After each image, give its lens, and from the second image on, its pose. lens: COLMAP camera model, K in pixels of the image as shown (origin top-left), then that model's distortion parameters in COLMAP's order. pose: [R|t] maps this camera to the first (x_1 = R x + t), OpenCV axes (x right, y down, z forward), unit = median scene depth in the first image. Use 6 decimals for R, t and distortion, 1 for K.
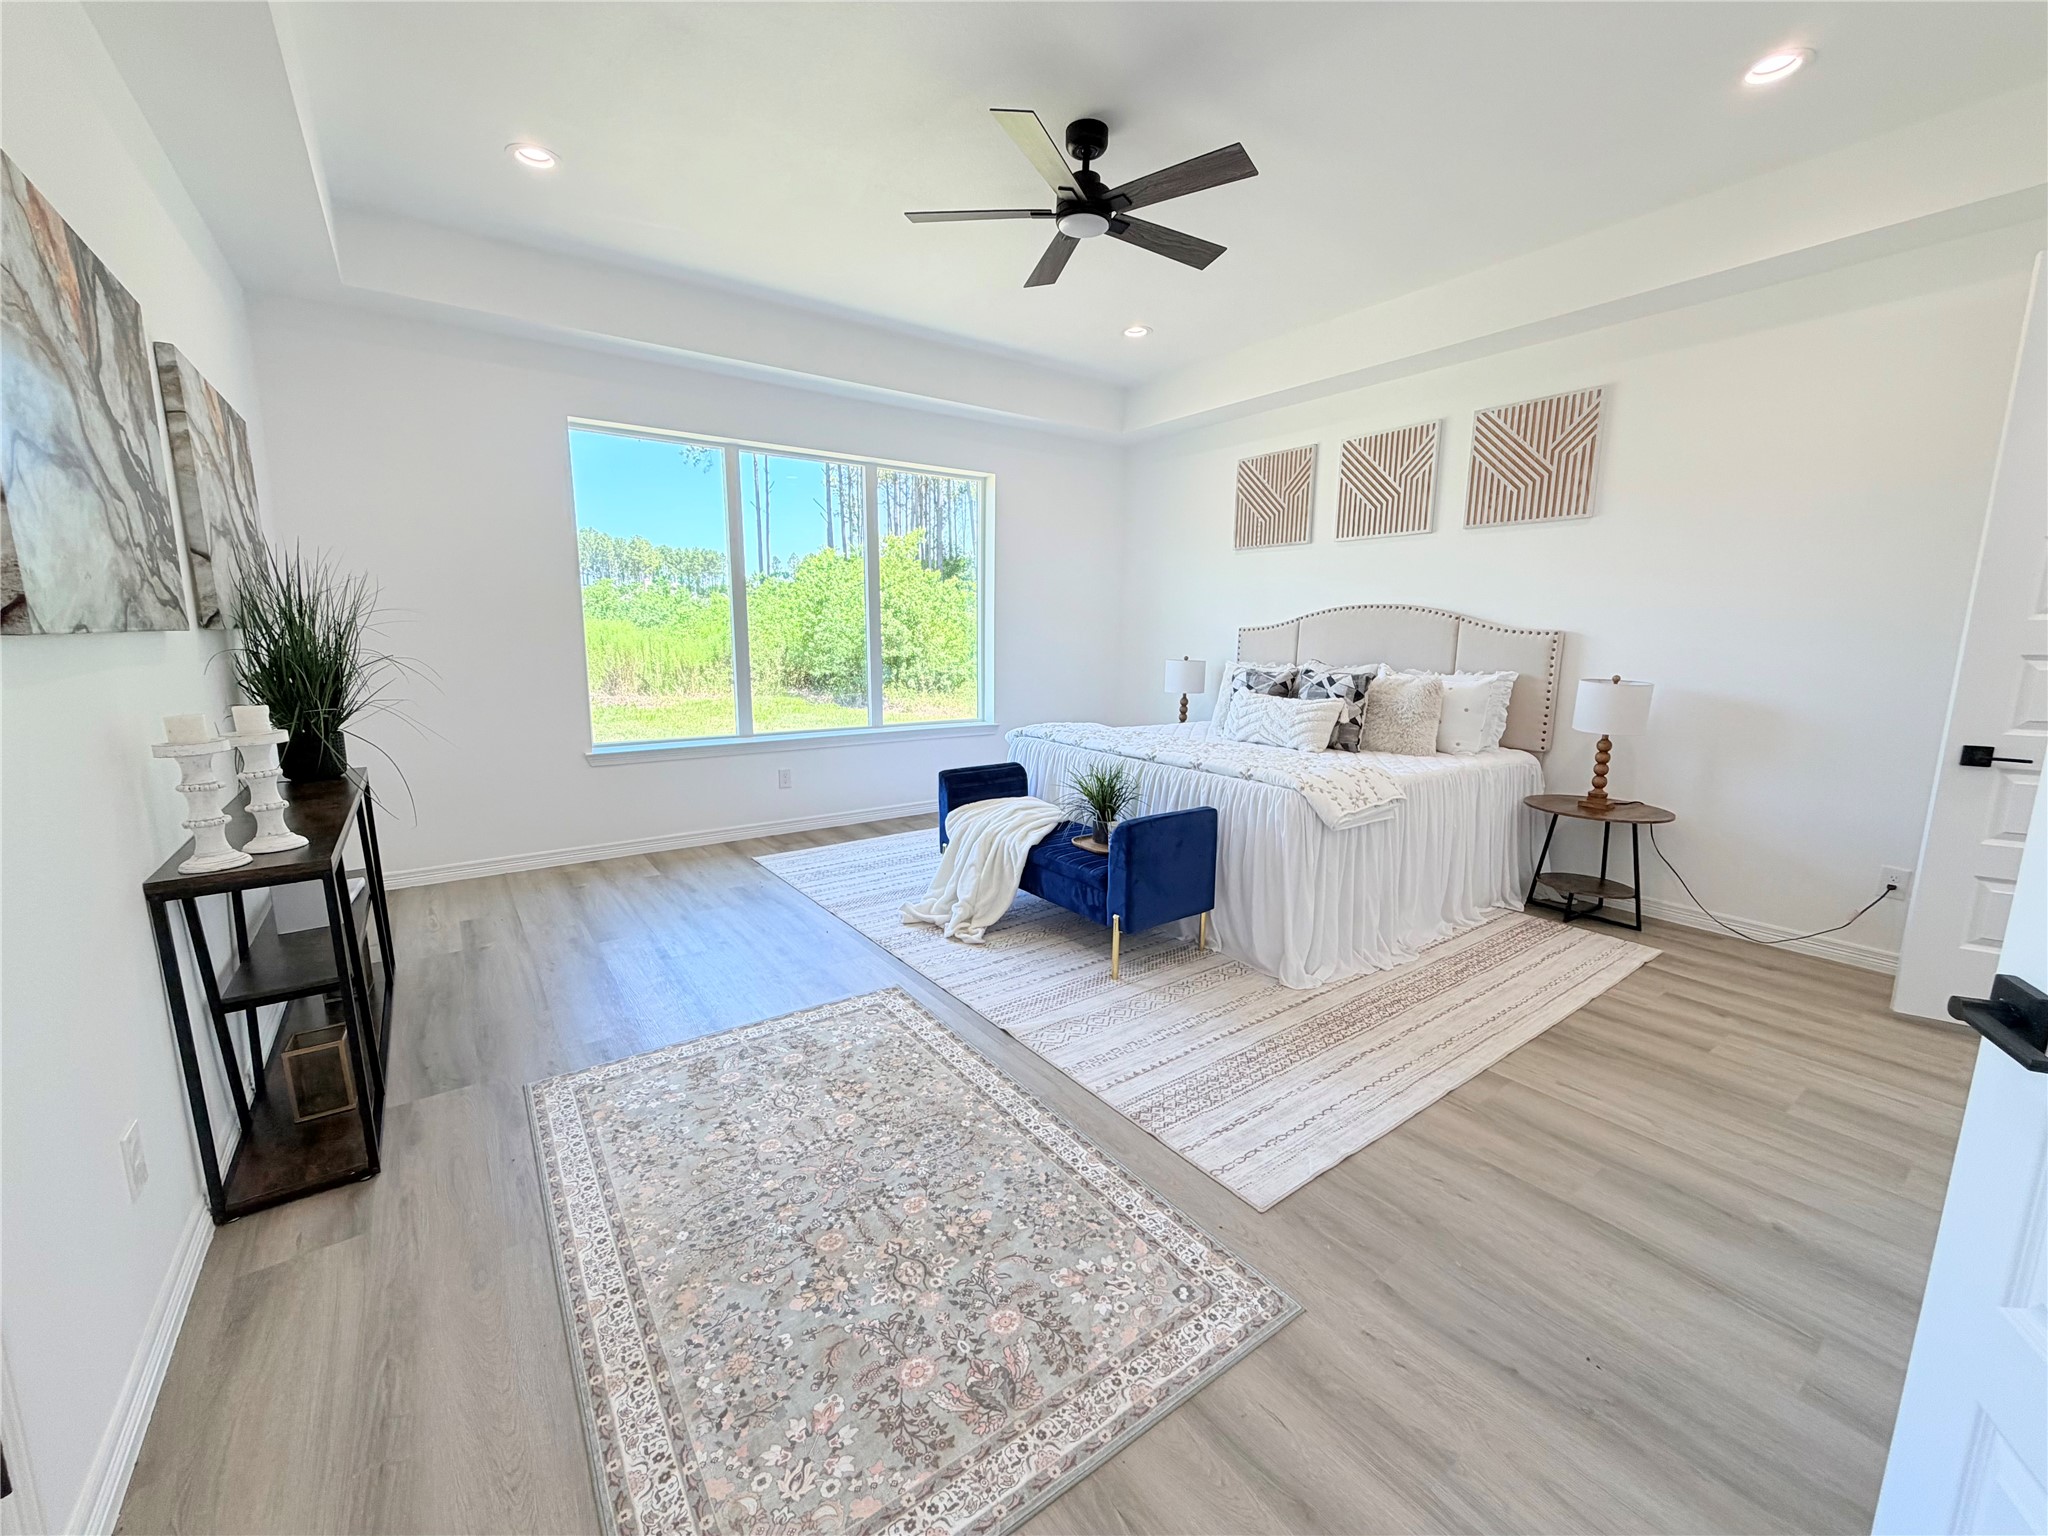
lens RADIAL K [[821.1, 0, 1024.6], [0, 821.1, 775.1], [0, 0, 1]] dist [0.000792, 0.000772]
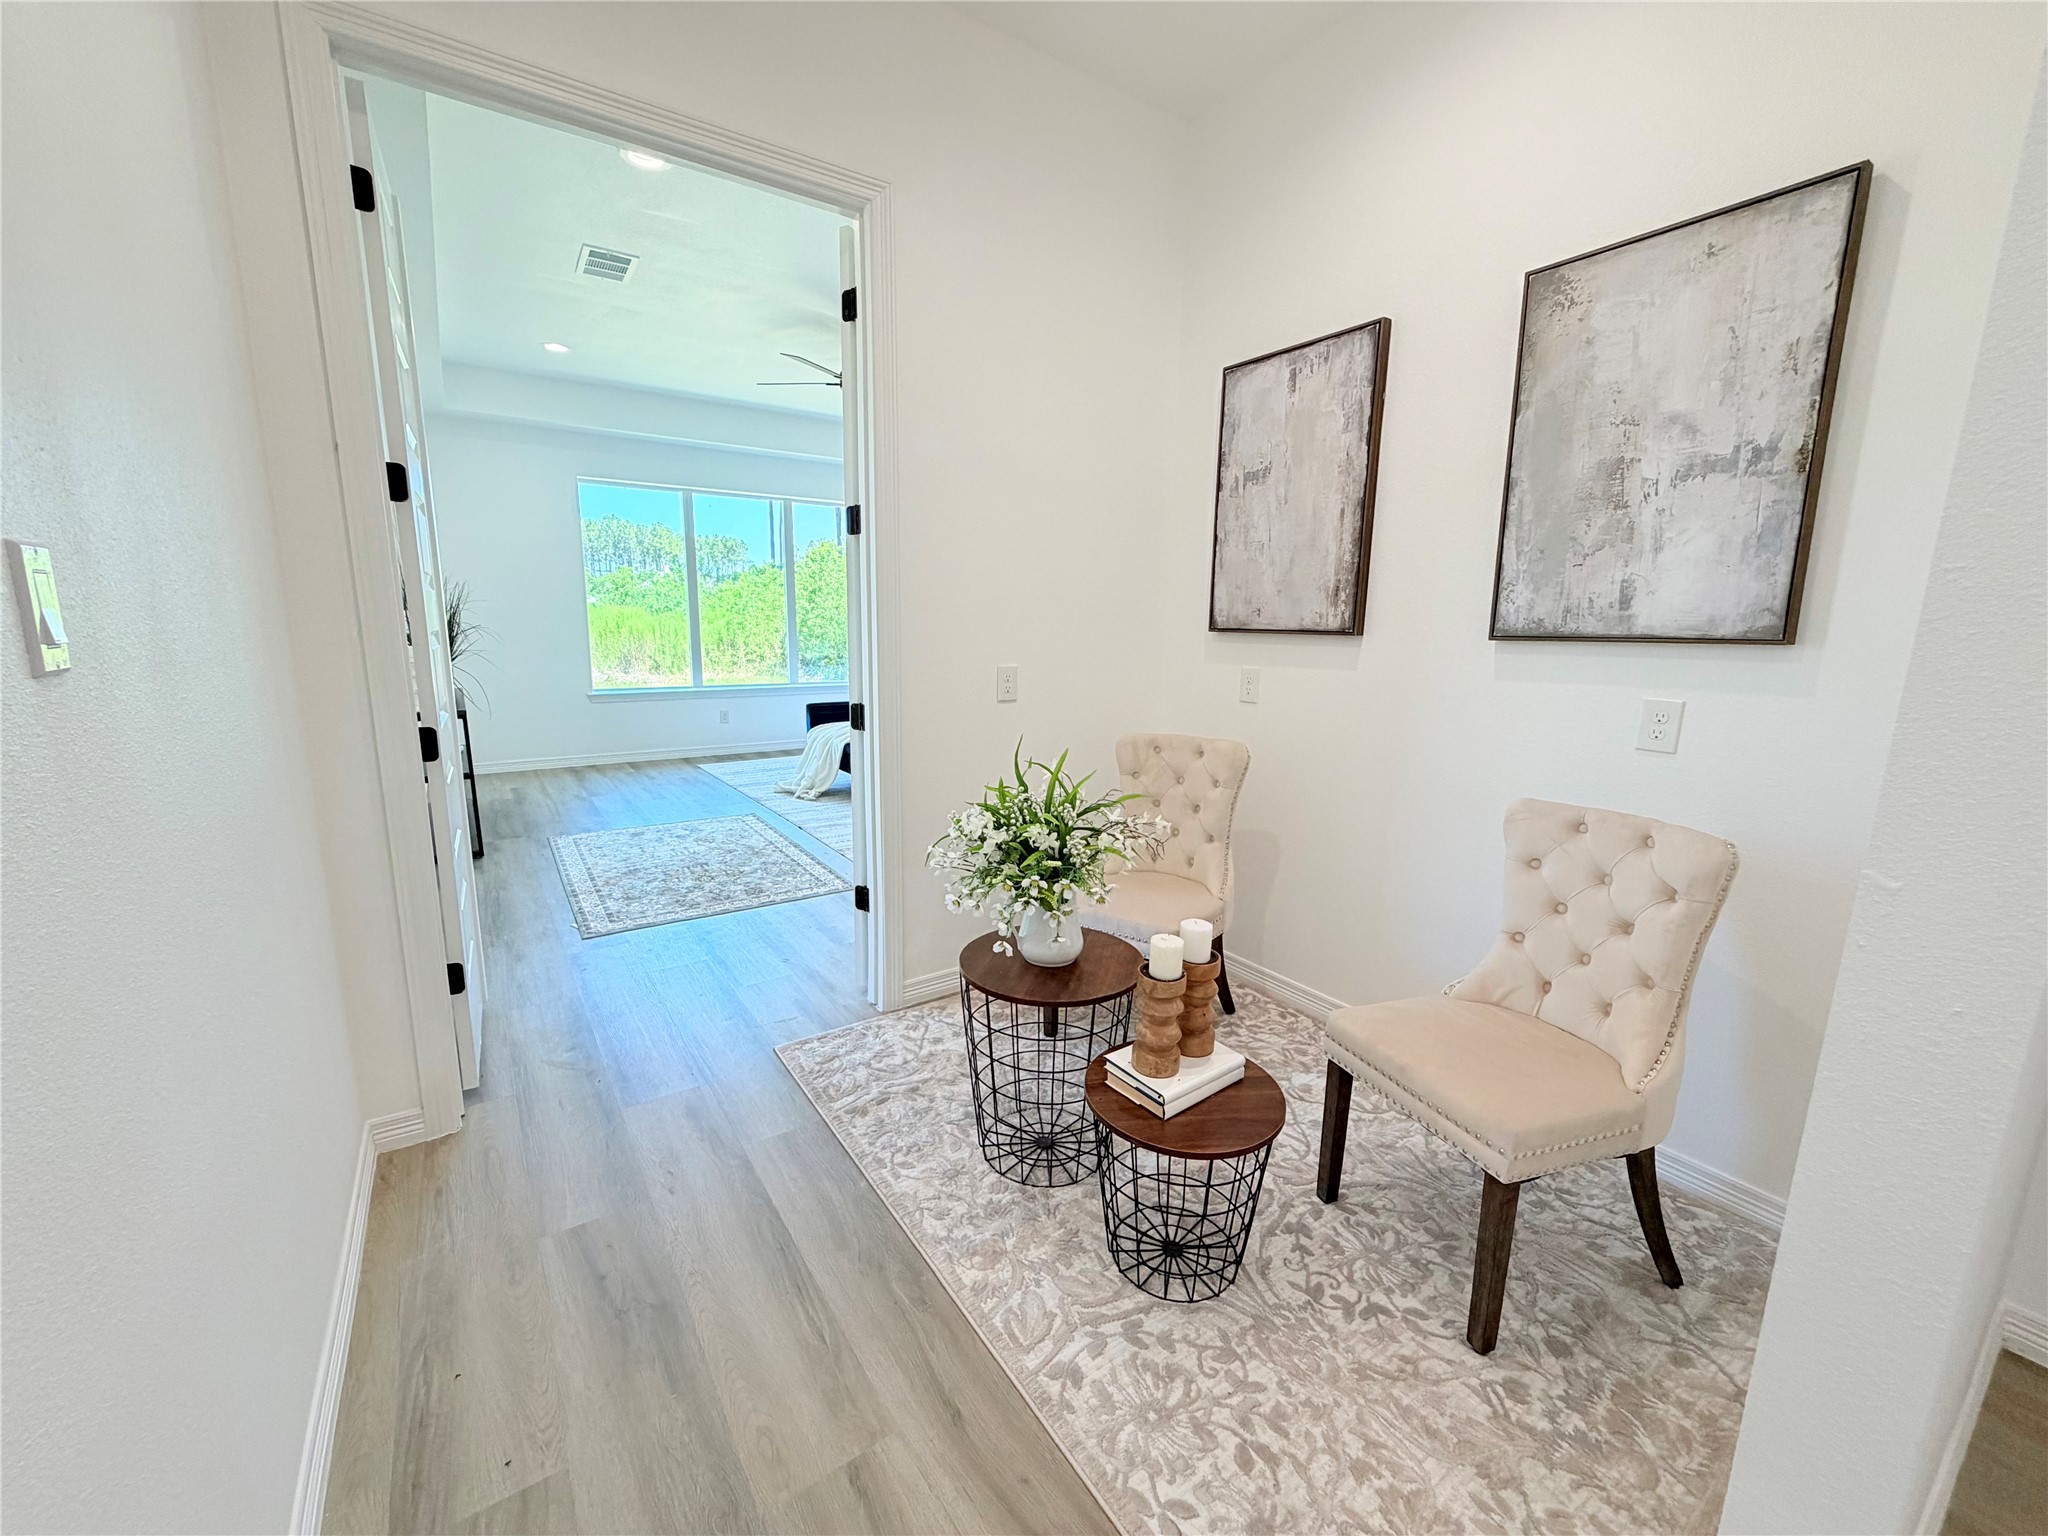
lens RADIAL K [[821.1, 0, 1025.0], [0, 821.1, 774.8], [0, 0, 1]] dist [0.000792, 0.000772]
pose [[0.999700, 0.013582, -0.020395, 0.413955], [-0.013337, 0.999837, 0.012137, 0.125684], [0.020556, -0.011861, 0.999718, -0.682315]]
